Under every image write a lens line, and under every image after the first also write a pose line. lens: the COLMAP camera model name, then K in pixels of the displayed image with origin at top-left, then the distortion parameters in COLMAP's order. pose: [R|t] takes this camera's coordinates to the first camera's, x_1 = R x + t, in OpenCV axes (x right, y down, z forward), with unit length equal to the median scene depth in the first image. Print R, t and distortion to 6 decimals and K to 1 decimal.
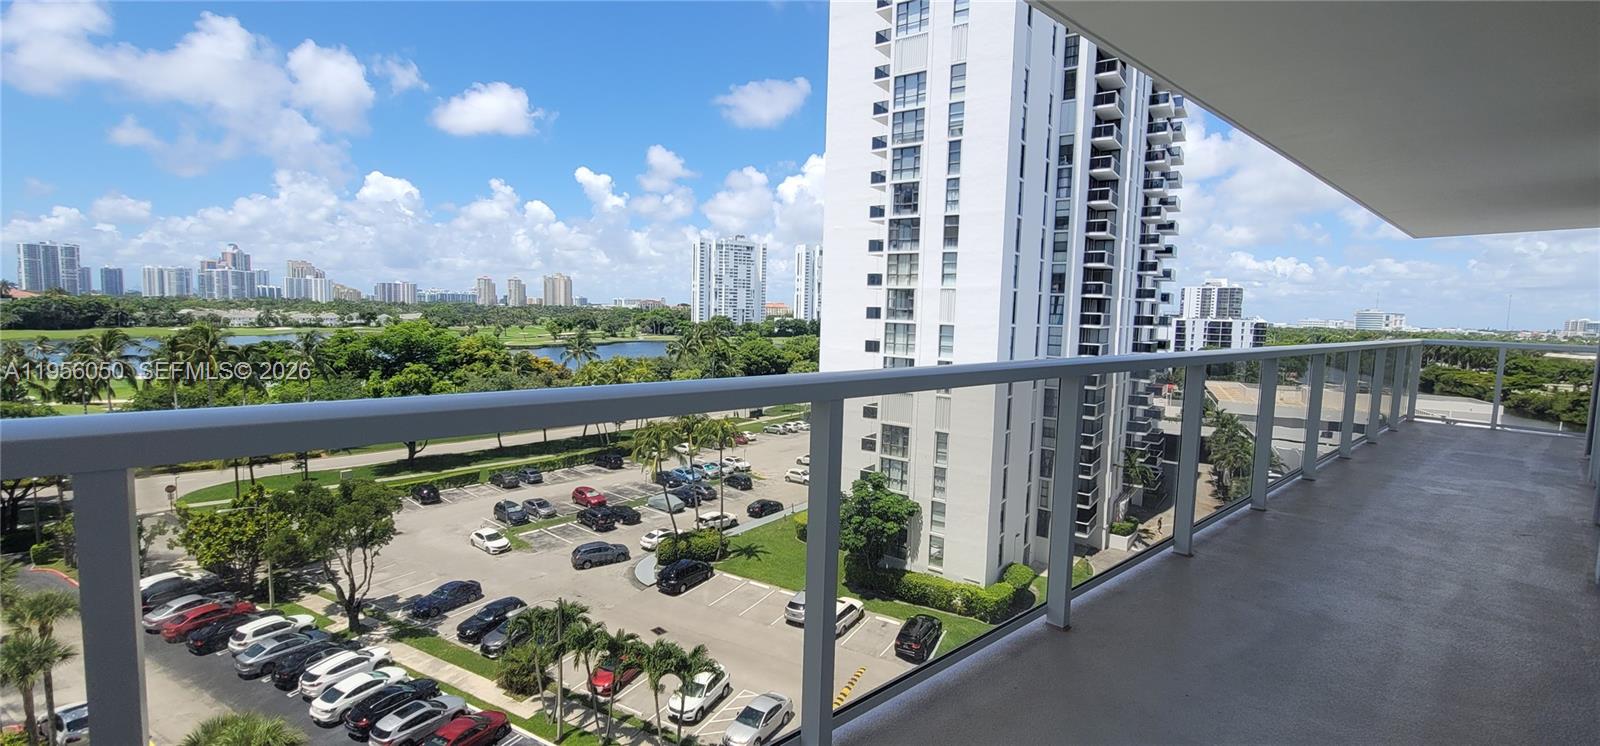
lens RADIAL K [[659.0, 0, 803.9], [0, 659.0, 361.5], [0, 0, 1]] dist [-0.008848, 0.001862]
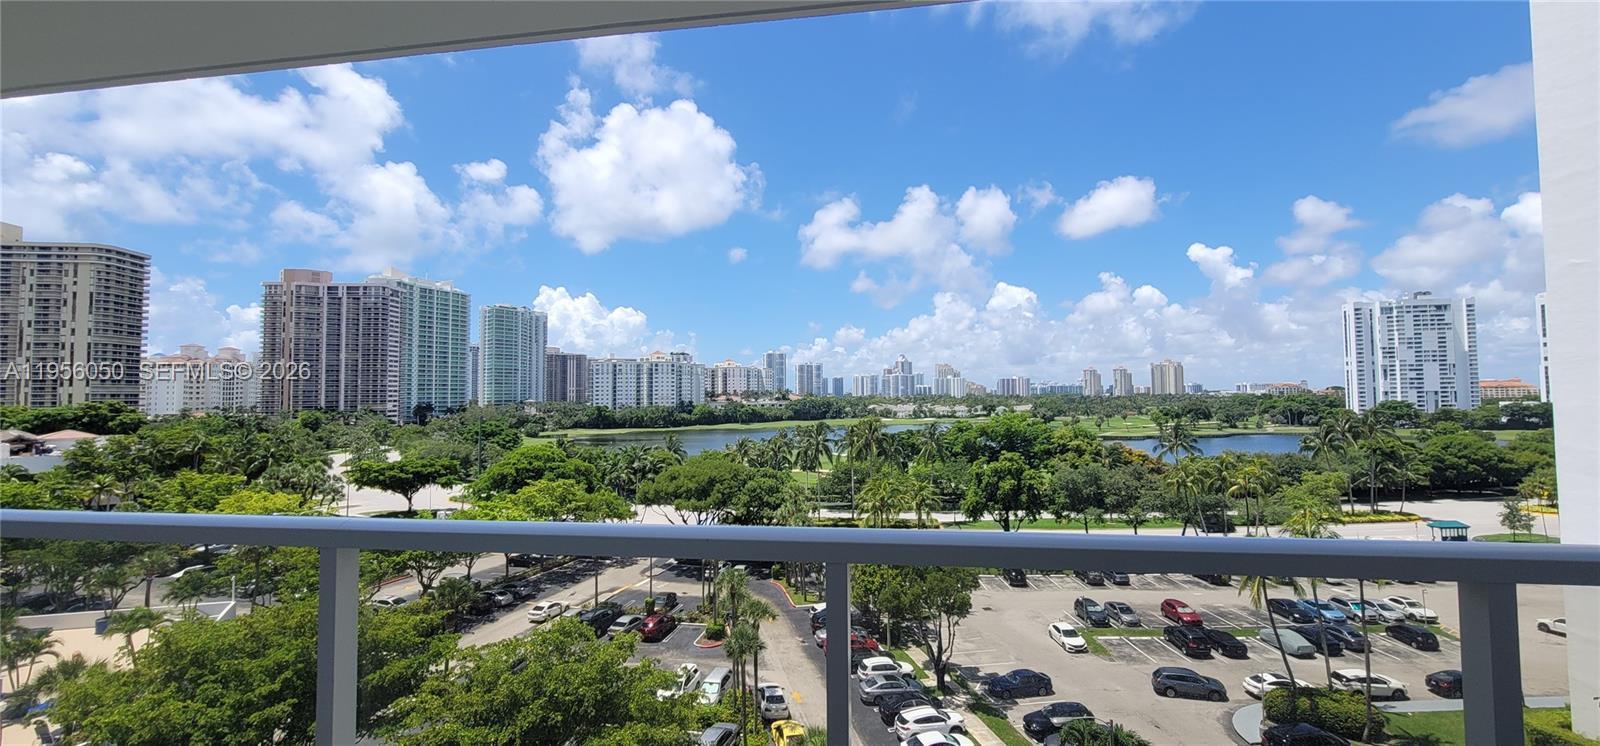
lens RADIAL K [[659.0, 0, 803.9], [0, 659.0, 361.5], [0, 0, 1]] dist [-0.008848, 0.001862]
pose [[0.650154, -0.068602, -0.756699, 0.031371], [-0.035110, 0.992139, -0.120114, -0.002766], [0.758991, 0.104660, 0.642635, 0.022923]]
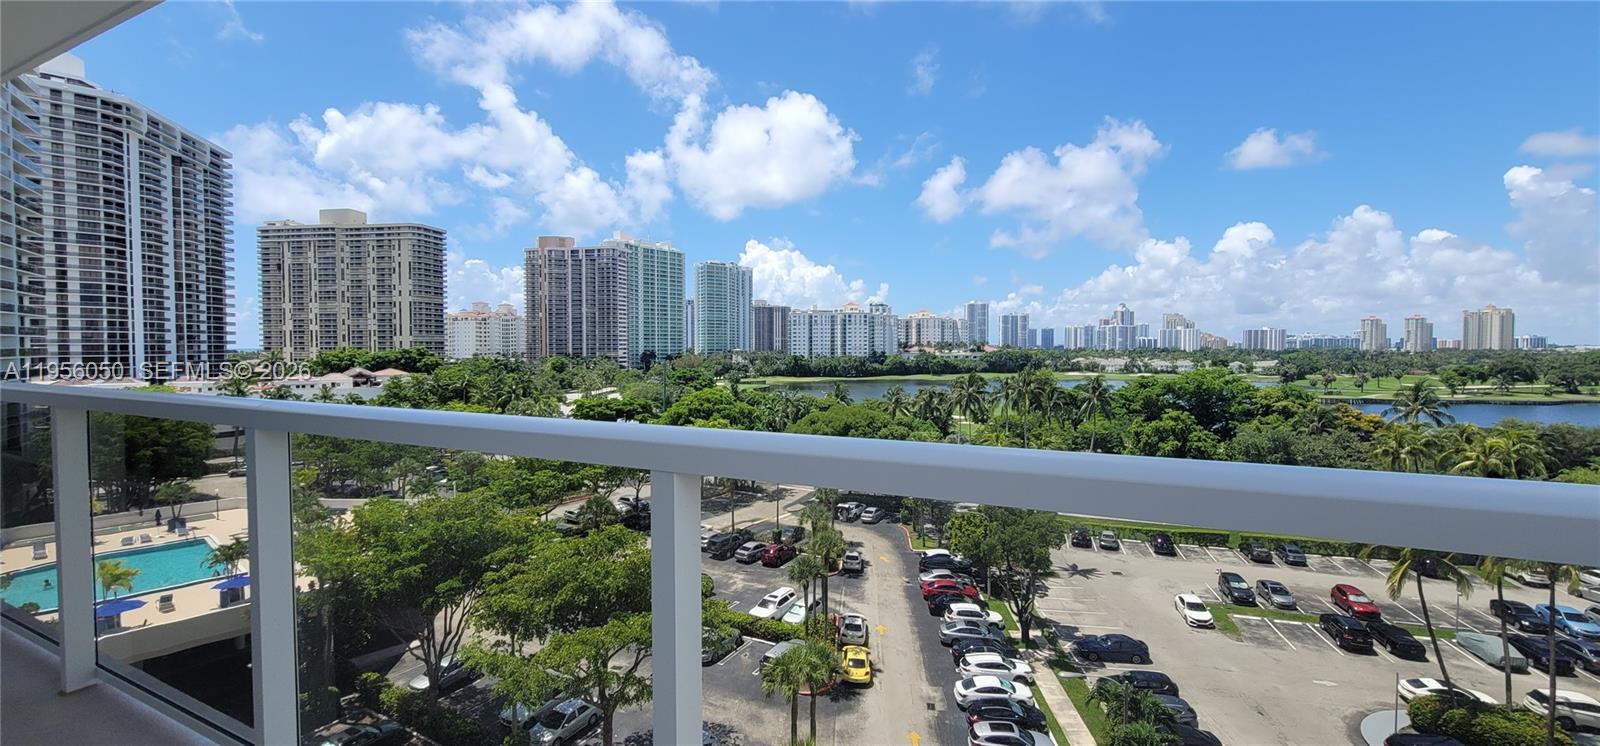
lens RADIAL K [[659.0, 0, 803.9], [0, 659.0, 361.5], [0, 0, 1]] dist [-0.008848, 0.001862]
pose [[0.392705, -0.004156, -0.919655, 0.117517], [-0.062289, 0.997573, -0.031106, -0.005169], [0.917553, 0.069500, 0.391493, 0.108892]]
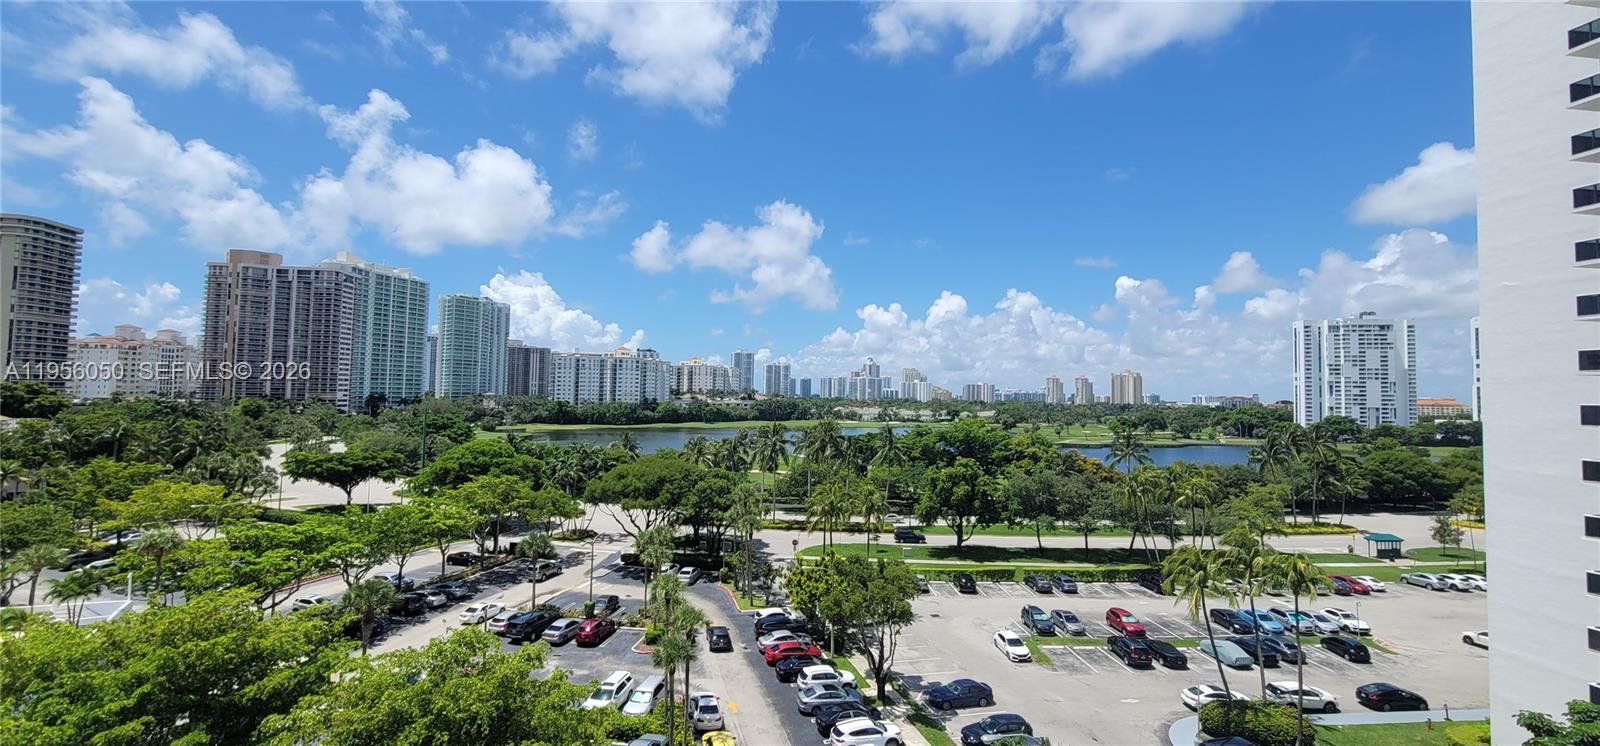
lens RADIAL K [[659.0, 0, 803.9], [0, 659.0, 361.5], [0, 0, 1]] dist [-0.008848, 0.001862]
pose [[0.687192, -0.049939, -0.724757, 0.031842], [-0.058156, 0.990651, -0.123402, -0.005225], [0.724144, 0.126949, 0.677863, 0.050877]]
